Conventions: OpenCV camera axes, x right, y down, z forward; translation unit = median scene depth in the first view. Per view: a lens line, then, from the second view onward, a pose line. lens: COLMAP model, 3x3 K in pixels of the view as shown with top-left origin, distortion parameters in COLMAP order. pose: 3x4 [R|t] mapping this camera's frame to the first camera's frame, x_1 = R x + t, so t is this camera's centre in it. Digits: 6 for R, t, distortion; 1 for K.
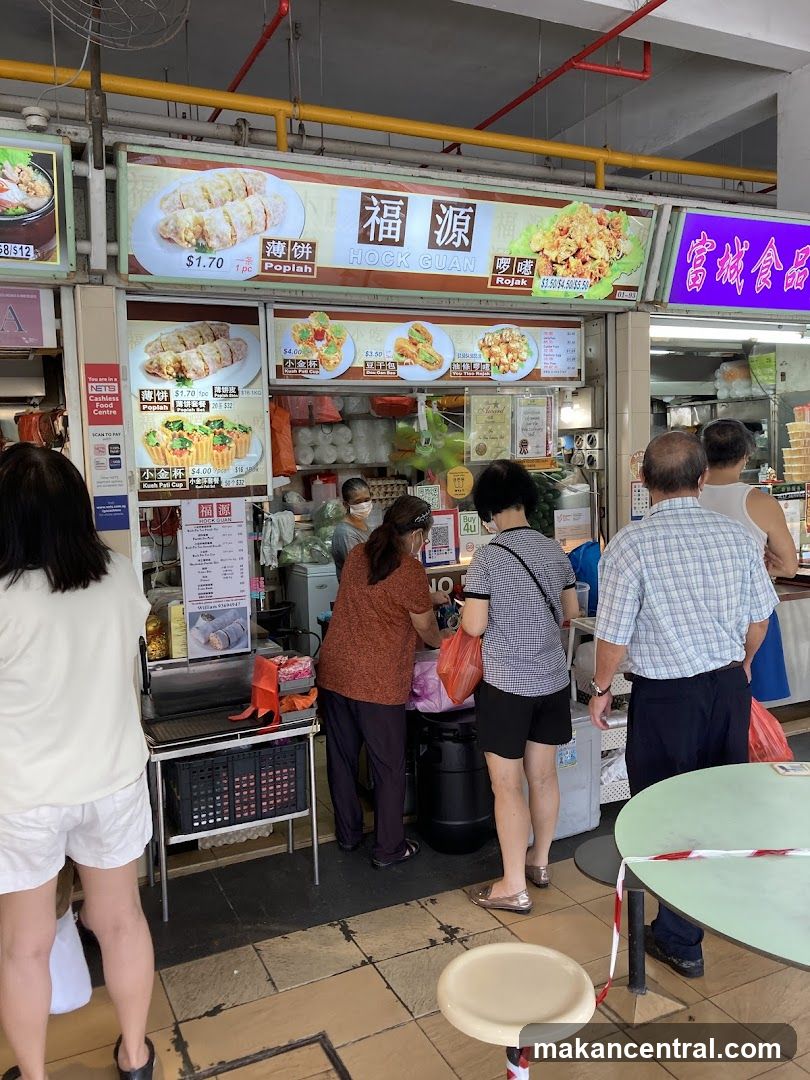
lens RADIAL K [[870.7, 0, 381.9], [0, 870.7, 537.1], [0, 0, 1]] dist [0.101058, -0.273322]
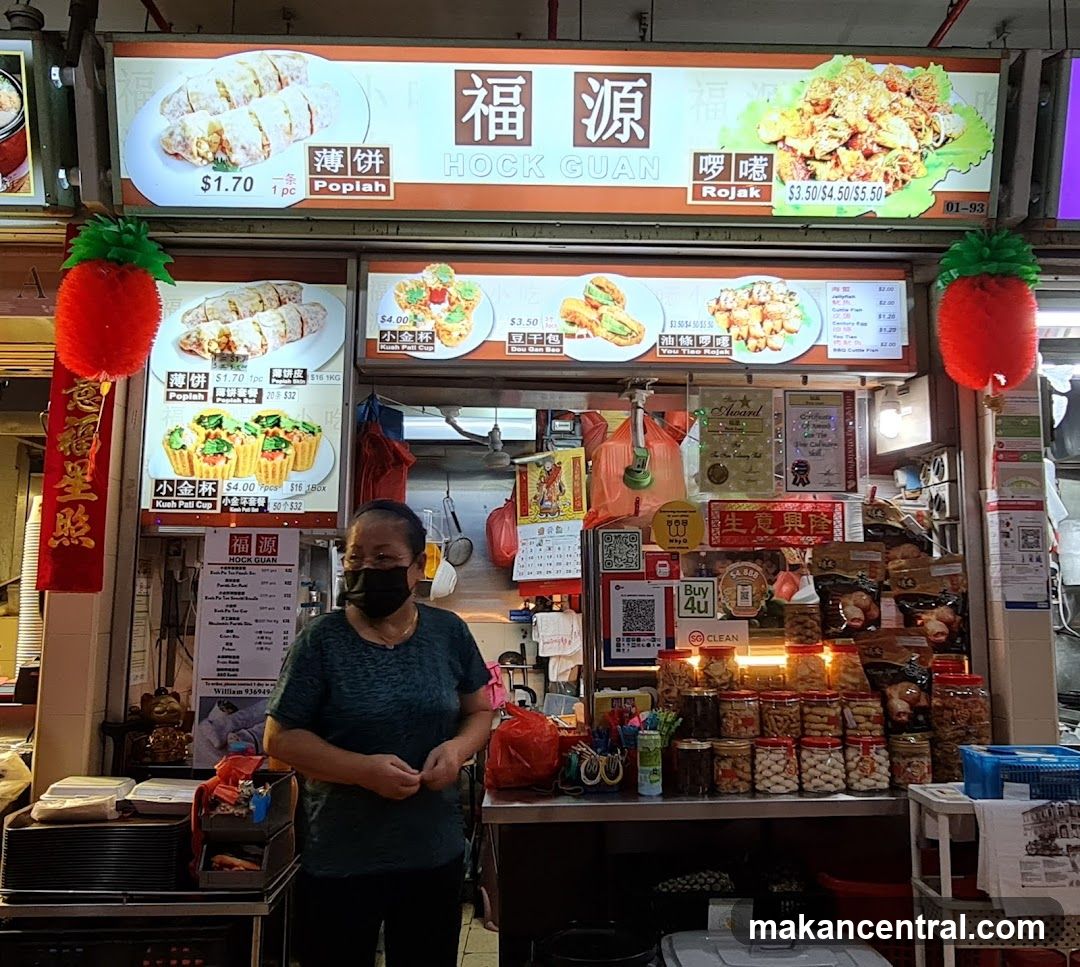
lens RADIAL K [[988.1, 0, 541.4], [0, 988.1, 475.3], [0, 0, 1]] dist [-0.002697, 0.005620]
pose [[0.918127, -0.011746, -0.396113, 0.316009], [-0.074693, 0.976516, -0.202083, 0.054317], [0.389184, 0.215124, 0.895688, 0.396306]]
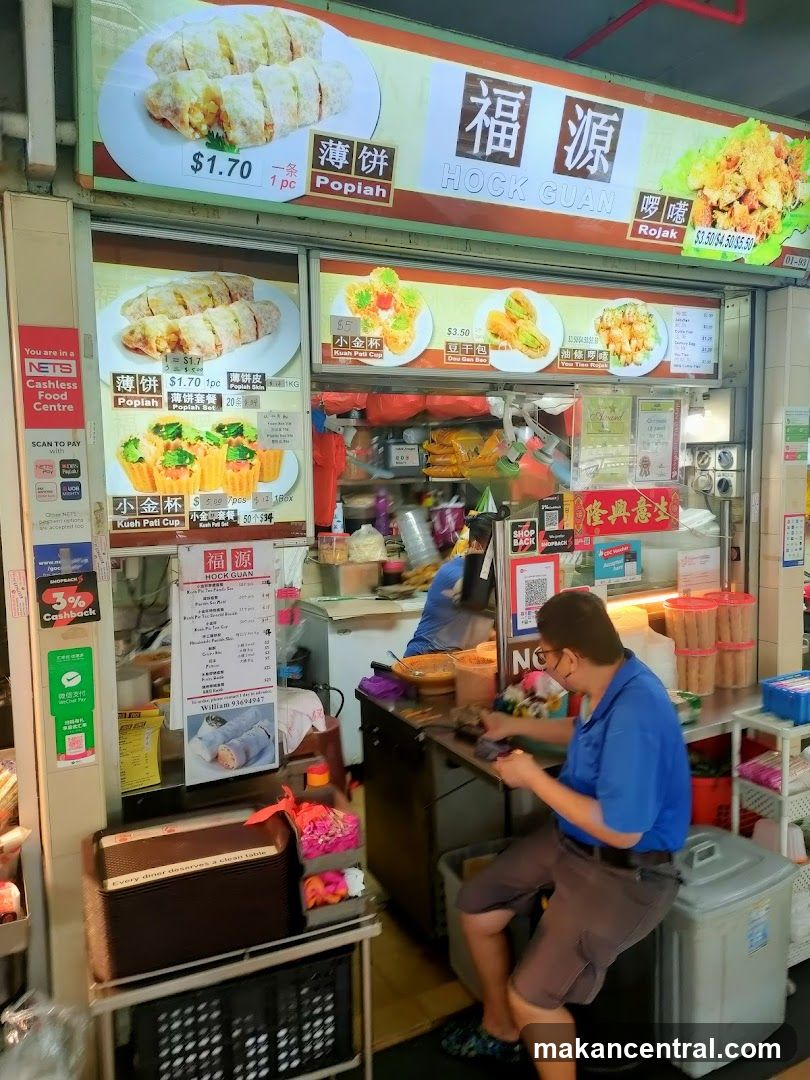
lens RADIAL K [[821.3, 0, 405.0], [0, 821.3, 540.0], [0, 0, 1]] dist [0.080890, -0.094425]
pose [[0.998054, 0.008468, 0.061776, -0.097750], [-0.008602, 0.999961, 0.001908, -0.048727], [-0.061758, -0.002436, 0.998088, 0.373219]]
